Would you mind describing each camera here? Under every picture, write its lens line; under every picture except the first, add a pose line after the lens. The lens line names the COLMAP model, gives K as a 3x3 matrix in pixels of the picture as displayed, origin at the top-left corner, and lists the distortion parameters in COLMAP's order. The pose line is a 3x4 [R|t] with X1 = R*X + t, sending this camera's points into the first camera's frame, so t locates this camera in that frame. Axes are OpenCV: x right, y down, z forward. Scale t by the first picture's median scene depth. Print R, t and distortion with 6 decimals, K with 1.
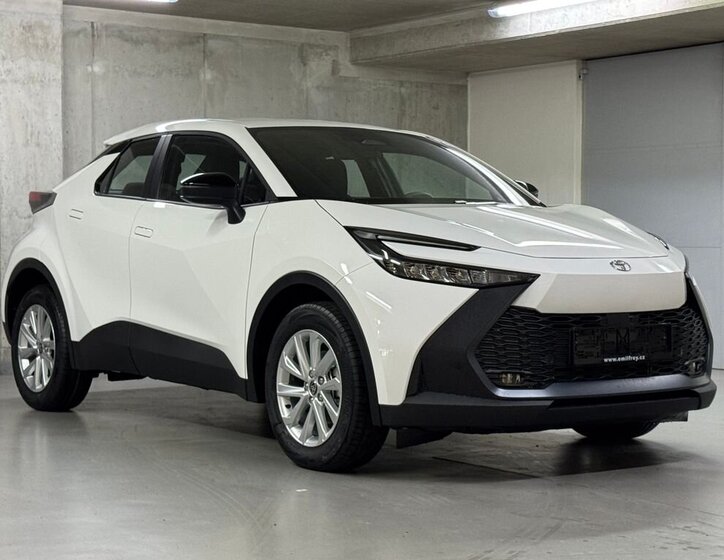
lens RADIAL K [[1538.6, 0, 371.6], [0, 1538.6, 300.9], [0, 0, 1]] dist [0.147359, 0.000000]
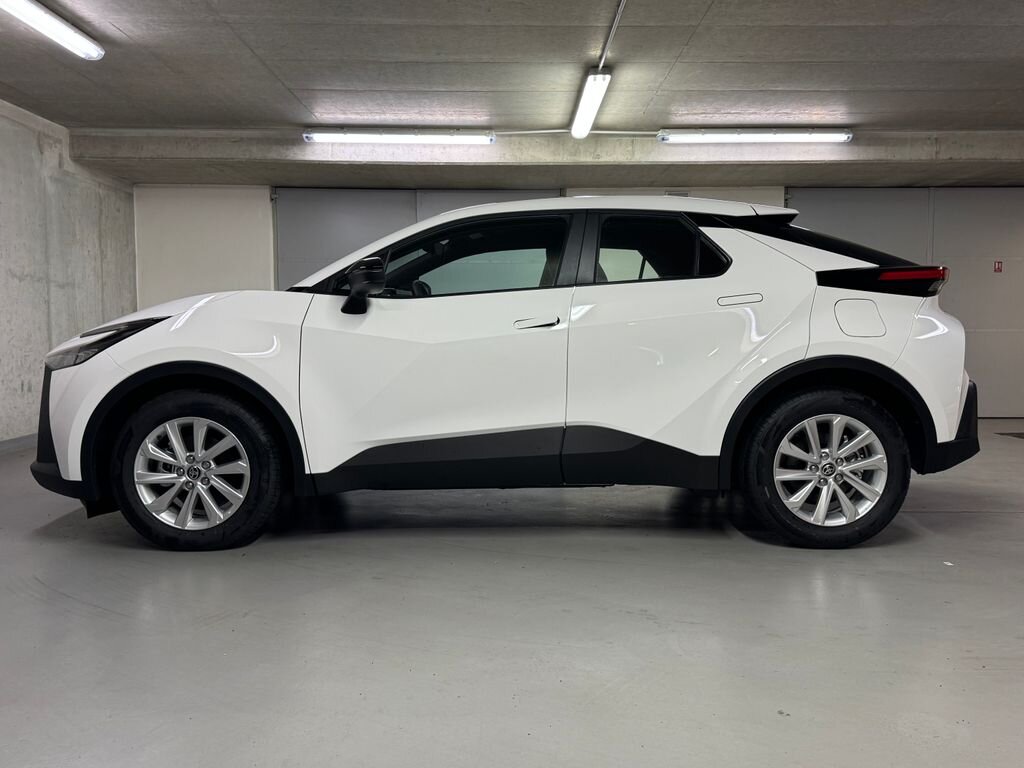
lens RADIAL K [[835.2, 0, 506.5], [0, 835.2, 387.9], [0, 0, 1]] dist [0.108040, -0.148692]
pose [[0.573319, -0.065437, 0.816715, -0.375536], [0.037985, 0.997857, 0.053286, -0.021522], [-0.818451, 0.000473, 0.574576, 0.492925]]
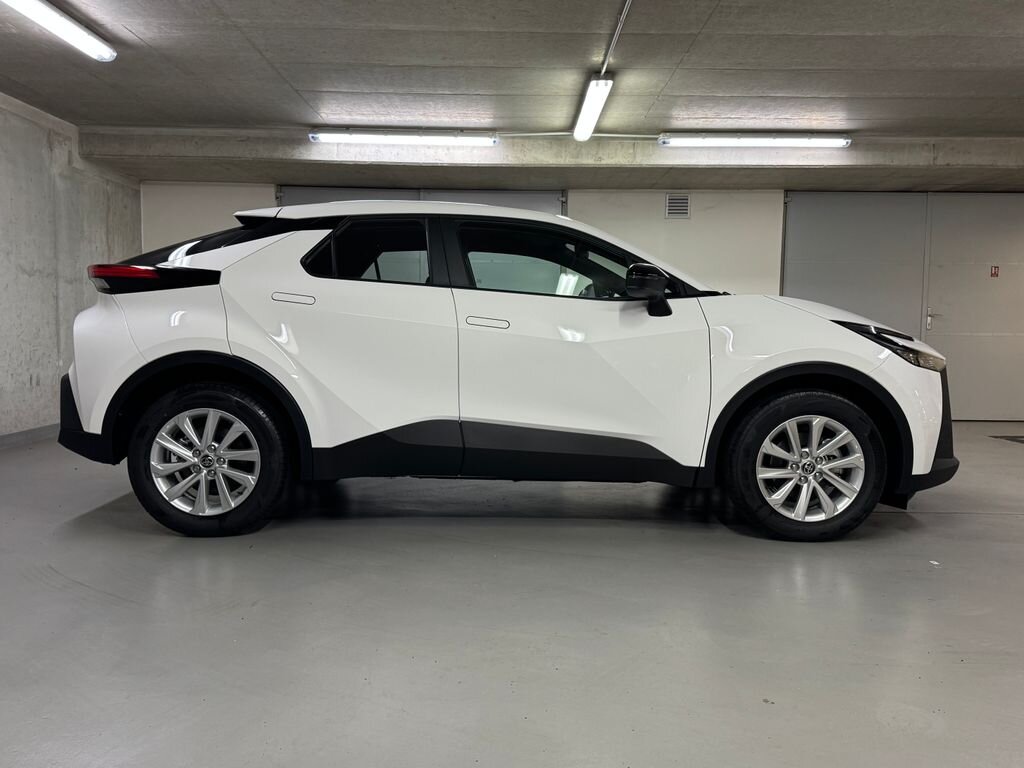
lens RADIAL K [[835.2, 0, 506.8], [0, 835.2, 390.5], [0, 0, 1]] dist [0.108040, -0.148692]
pose [[0.573933, -0.063866, 0.816408, -0.383957], [0.027478, 0.997895, 0.058746, -0.022626], [-0.818441, -0.011283, 0.574480, 0.487260]]
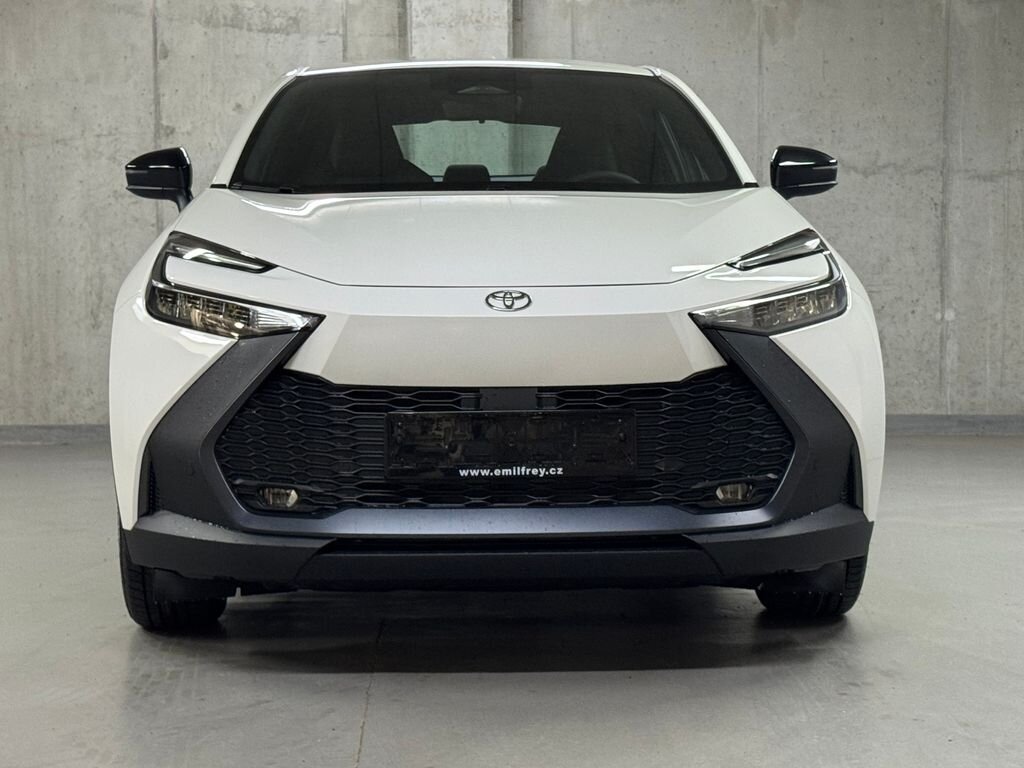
lens RADIAL K [[2128.3, 0, 523.0], [0, 2128.3, 390.7], [0, 0, 1]] dist [0.141608, 0.000000]
pose [[0.842857, 0.031078, -0.537239, 0.318159], [-0.016323, 0.999348, 0.032202, -0.008483], [0.537889, -0.018373, 0.842815, 0.208317]]
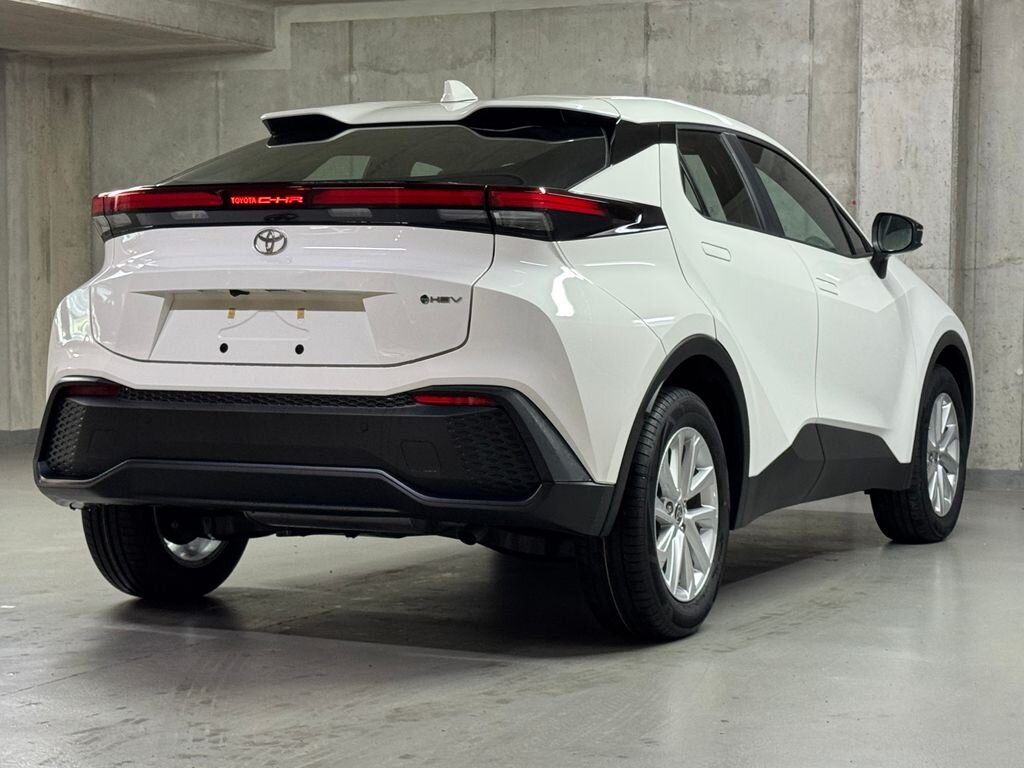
lens RADIAL K [[2128.4, 0, 511.2], [0, 2128.4, 382.3], [0, 0, 1]] dist [0.143182, 0.000000]
pose [[0.479604, 0.039157, -0.876611, 0.553513], [-0.045700, 0.998763, 0.019611, -0.013075], [0.876294, 0.030655, 0.480800, 0.372541]]
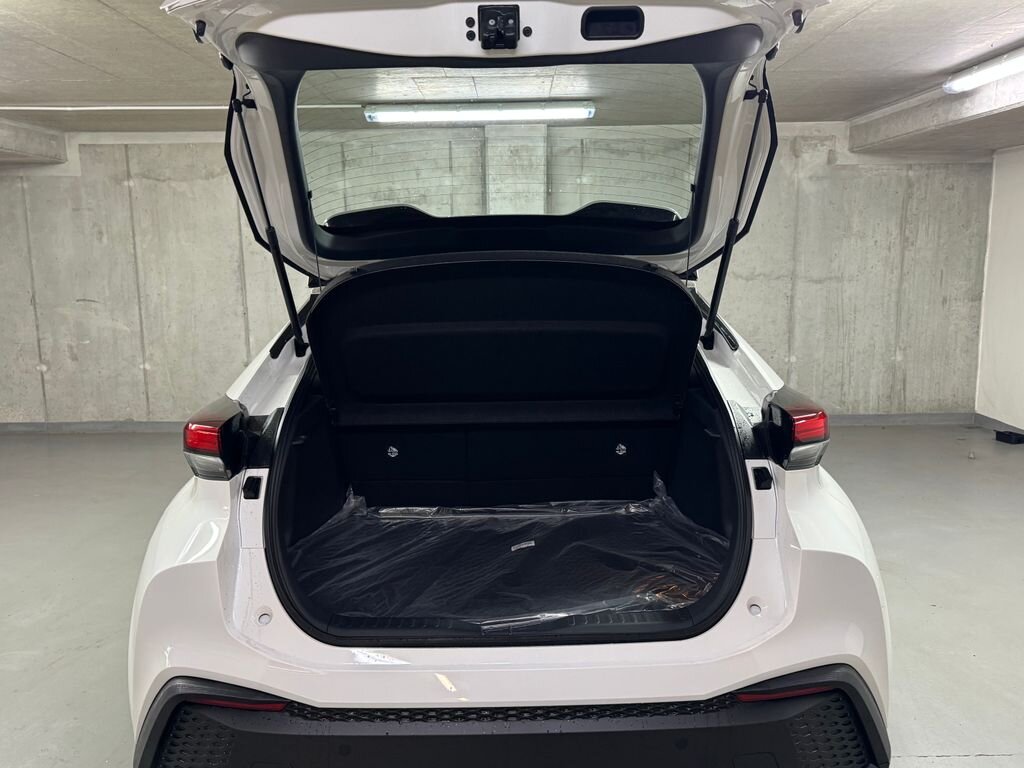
lens RADIAL K [[835.2, 0, 509.2], [0, 835.2, 381.4], [0, 0, 1]] dist [0.108040, -0.148692]
pose [[0.817051, 0.078360, -0.571215, 0.159056], [-0.012257, 0.992858, 0.118669, -0.075387], [0.576435, -0.089958, 0.812176, 0.449905]]
